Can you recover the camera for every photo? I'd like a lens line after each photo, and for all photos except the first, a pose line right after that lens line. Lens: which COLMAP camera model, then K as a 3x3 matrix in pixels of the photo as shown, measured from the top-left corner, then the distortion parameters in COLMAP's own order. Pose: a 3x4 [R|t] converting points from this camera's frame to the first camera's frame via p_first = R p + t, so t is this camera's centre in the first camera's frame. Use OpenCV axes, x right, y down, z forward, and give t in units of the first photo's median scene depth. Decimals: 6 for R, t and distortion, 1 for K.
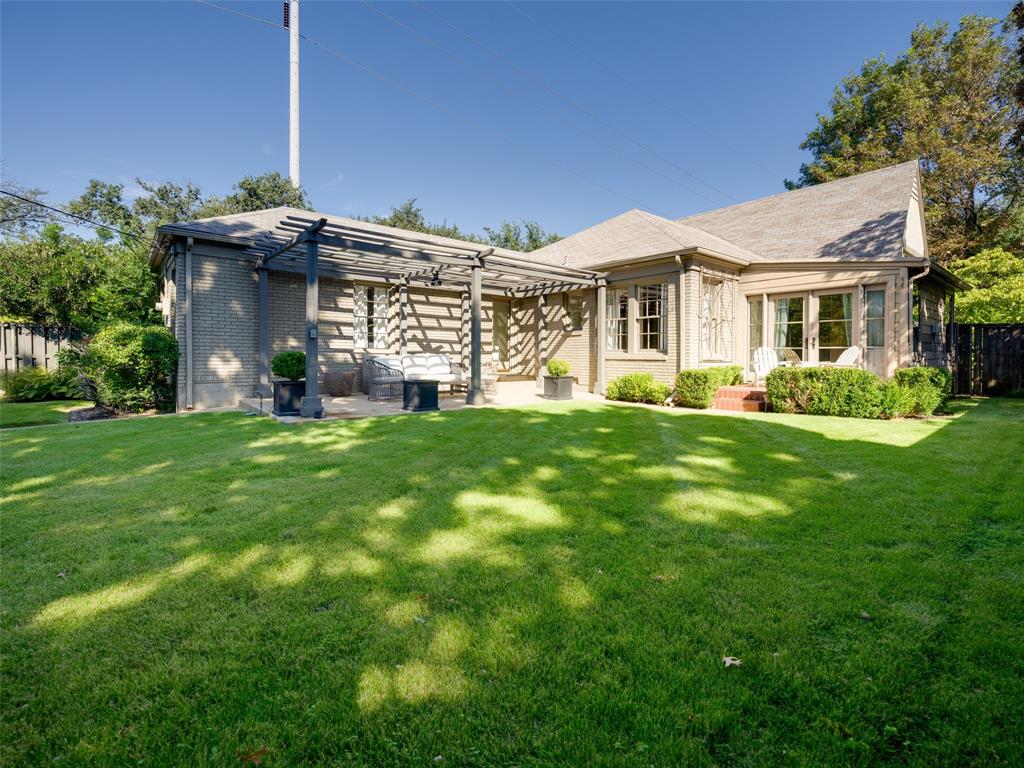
lens RADIAL K [[472.3, 0, 511.8], [0, 472.3, 360.0], [0, 0, 1]] dist [-0.001410, -0.000365]
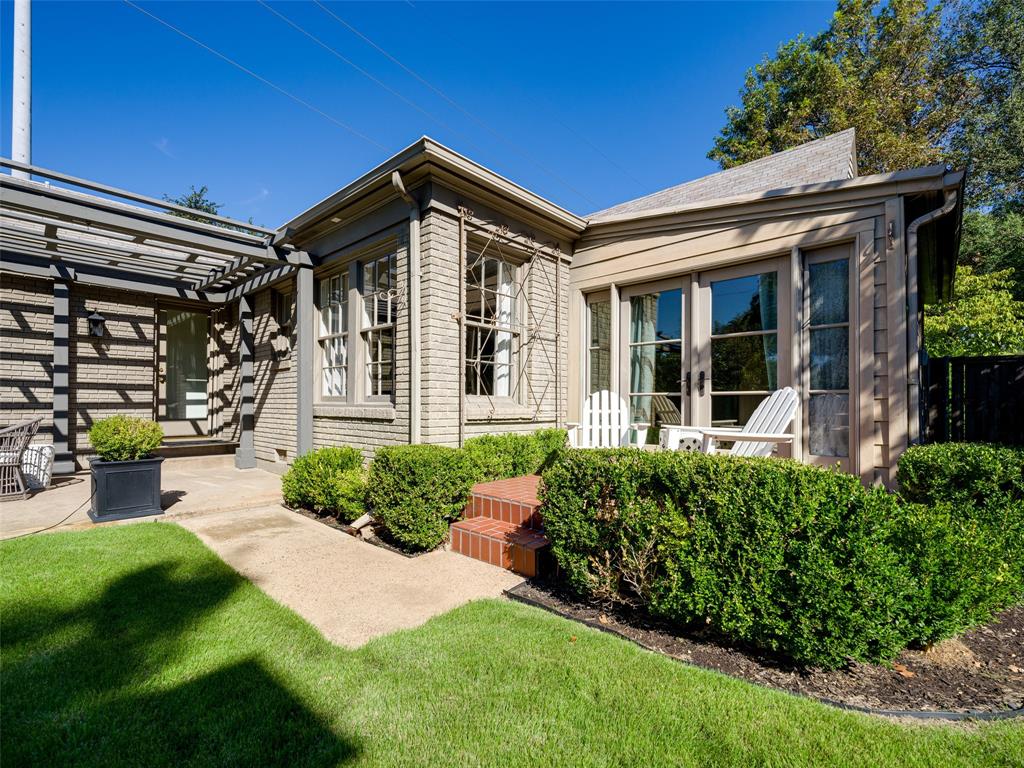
lens RADIAL K [[472.6, 0, 512.1], [0, 472.6, 406.5], [0, 0, 1]] dist [-0.000083, 0.000146]
pose [[0.990755, -0.000414, 0.135665, 0.363231], [0.001466, 0.999970, -0.007651, -0.008885], [-0.135658, 0.007779, 0.990725, 0.522835]]
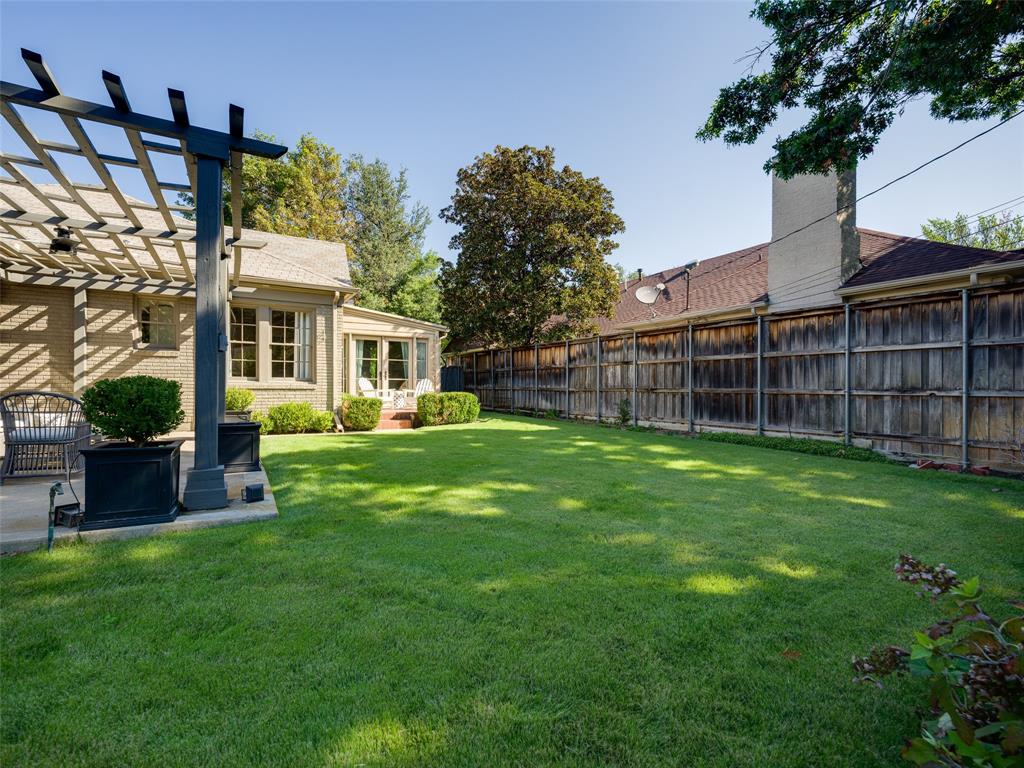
lens RADIAL K [[469.7, 0, 520.2], [0, 469.7, 381.9], [0, 0, 1]] dist [-0.002568, -0.000208]
pose [[0.146981, 0.010500, 0.989084, -0.587671], [0.005880, 0.999917, -0.011488, -0.000801], [-0.989122, 0.007504, 0.146907, 0.397517]]
